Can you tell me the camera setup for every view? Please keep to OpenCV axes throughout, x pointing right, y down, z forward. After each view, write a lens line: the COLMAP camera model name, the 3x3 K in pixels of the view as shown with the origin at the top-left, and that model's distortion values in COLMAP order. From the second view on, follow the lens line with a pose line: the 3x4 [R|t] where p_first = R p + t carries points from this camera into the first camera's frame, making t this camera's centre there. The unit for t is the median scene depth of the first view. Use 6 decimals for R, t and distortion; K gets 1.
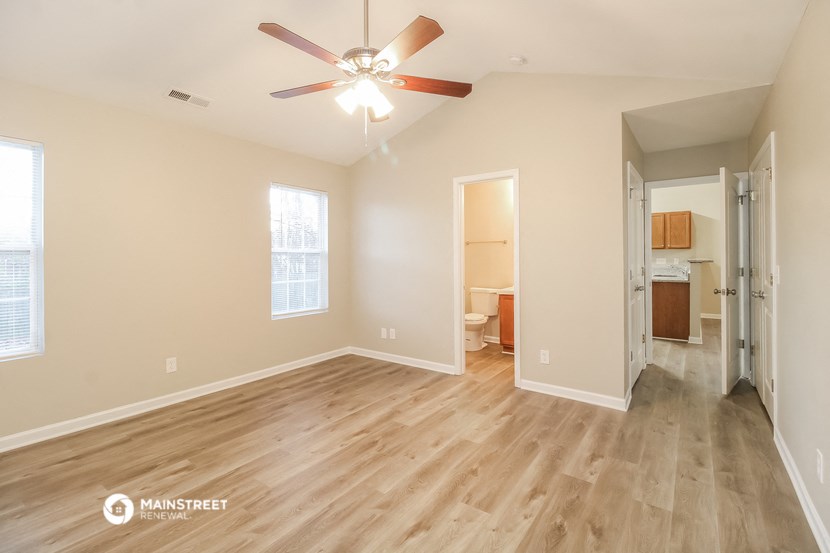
lens RADIAL K [[380.9, 0, 439.8], [0, 380.9, 254.2], [0, 0, 1]] dist [0.017189, -0.005206]
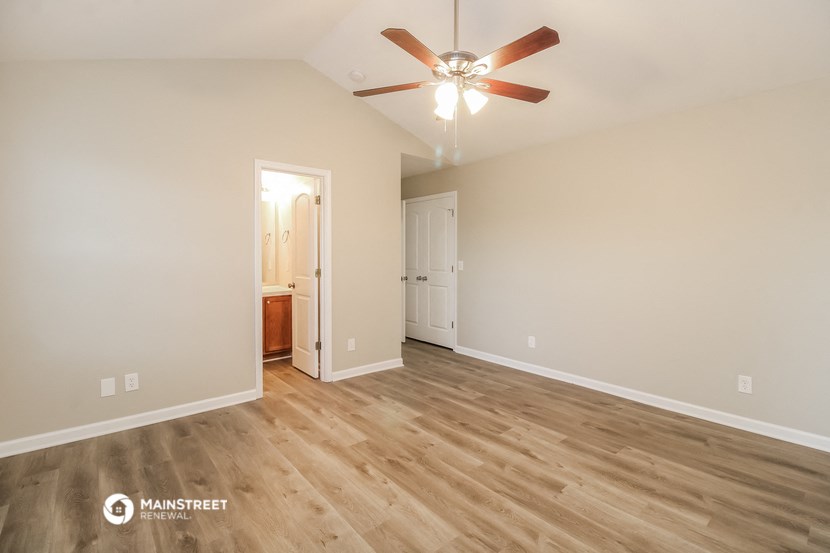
lens RADIAL K [[380.9, 0, 418.0], [0, 380.9, 275.1], [0, 0, 1]] dist [0.017189, -0.005206]
pose [[0.257606, -0.042513, 0.965314, -0.941423], [-0.012493, 0.998802, 0.047322, 0.015610], [-0.966169, -0.024250, 0.256766, 0.683273]]
